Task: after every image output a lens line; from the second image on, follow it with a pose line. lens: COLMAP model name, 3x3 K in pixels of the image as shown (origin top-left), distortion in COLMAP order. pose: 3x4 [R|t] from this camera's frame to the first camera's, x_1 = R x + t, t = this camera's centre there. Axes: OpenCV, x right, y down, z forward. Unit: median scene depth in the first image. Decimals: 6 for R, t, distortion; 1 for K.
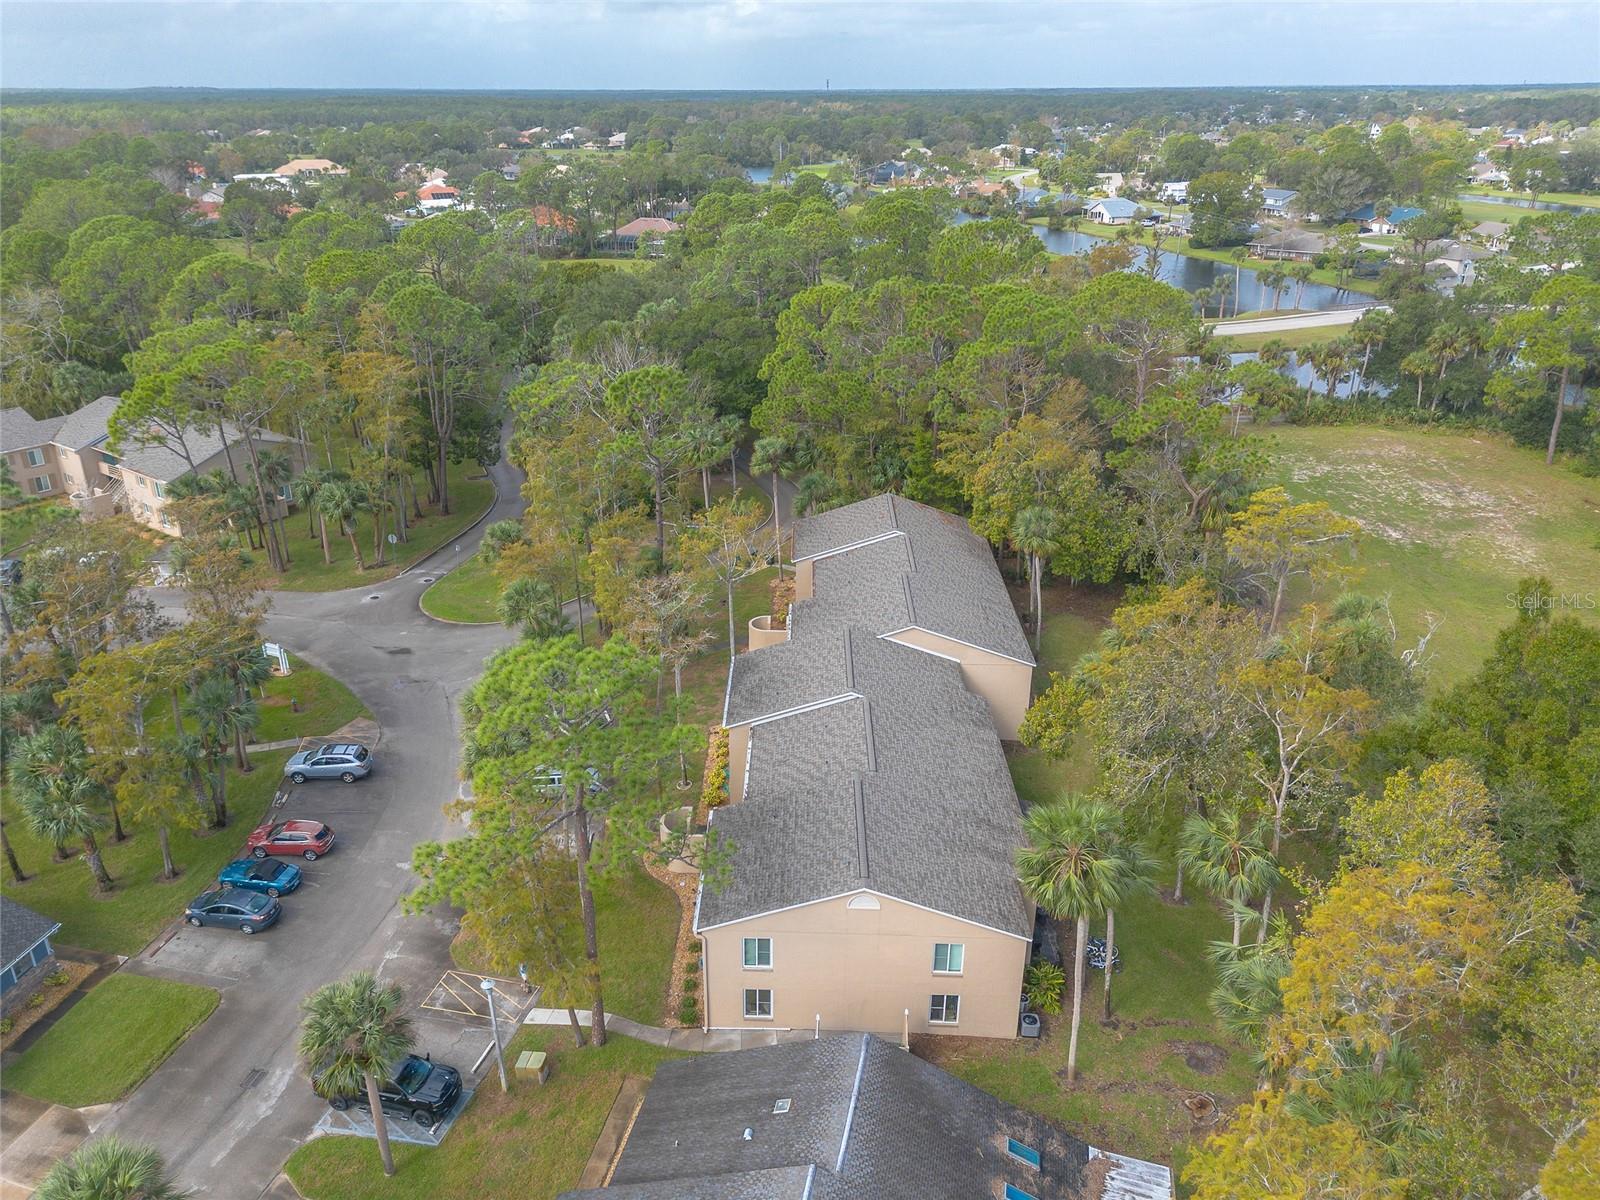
lens RADIAL K [[1219.6, 0, 824.3], [0, 1219.6, 600.3], [0, 0, 1]] dist [0.049475, -0.052277]
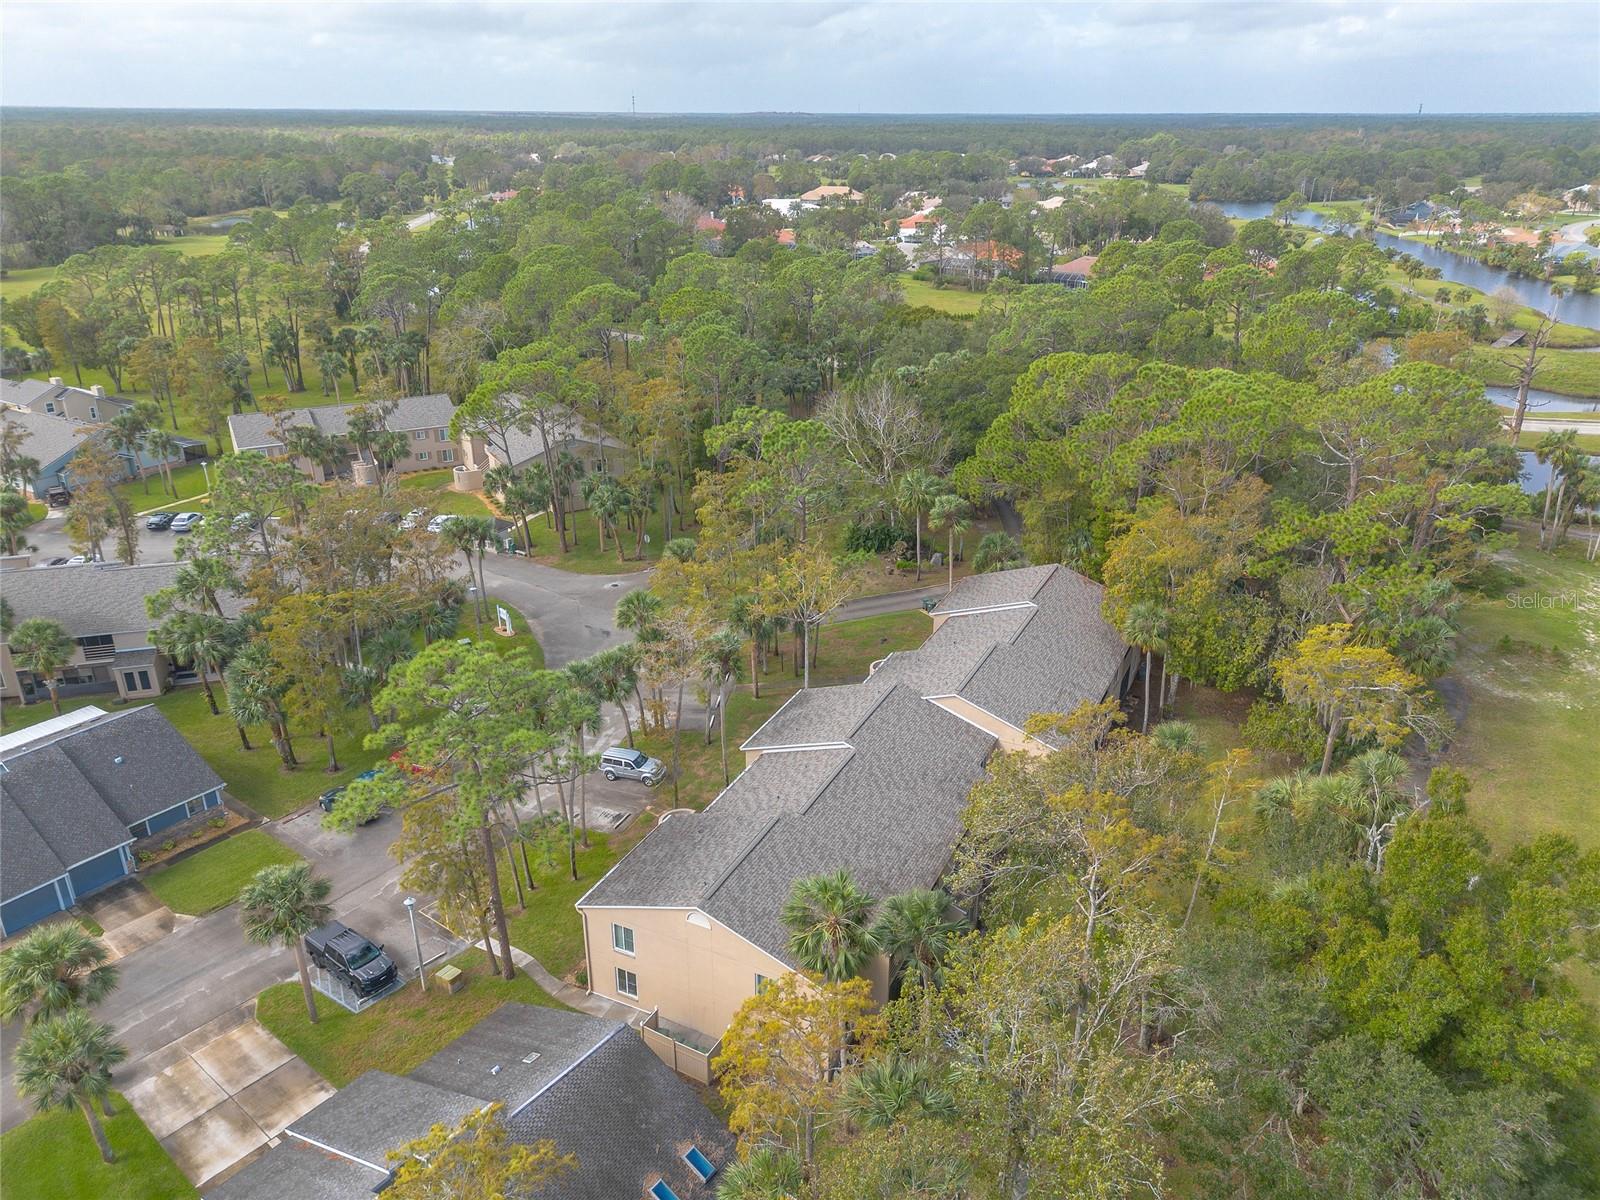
lens RADIAL K [[1219.6, 0, 824.3], [0, 1219.6, 600.3], [0, 0, 1]] dist [0.049475, -0.052277]
pose [[0.906160, 0.164786, -0.389513, 0.435847], [-0.170227, 0.985186, 0.020775, -0.073130], [0.387166, 0.047480, 0.920787, -0.014985]]
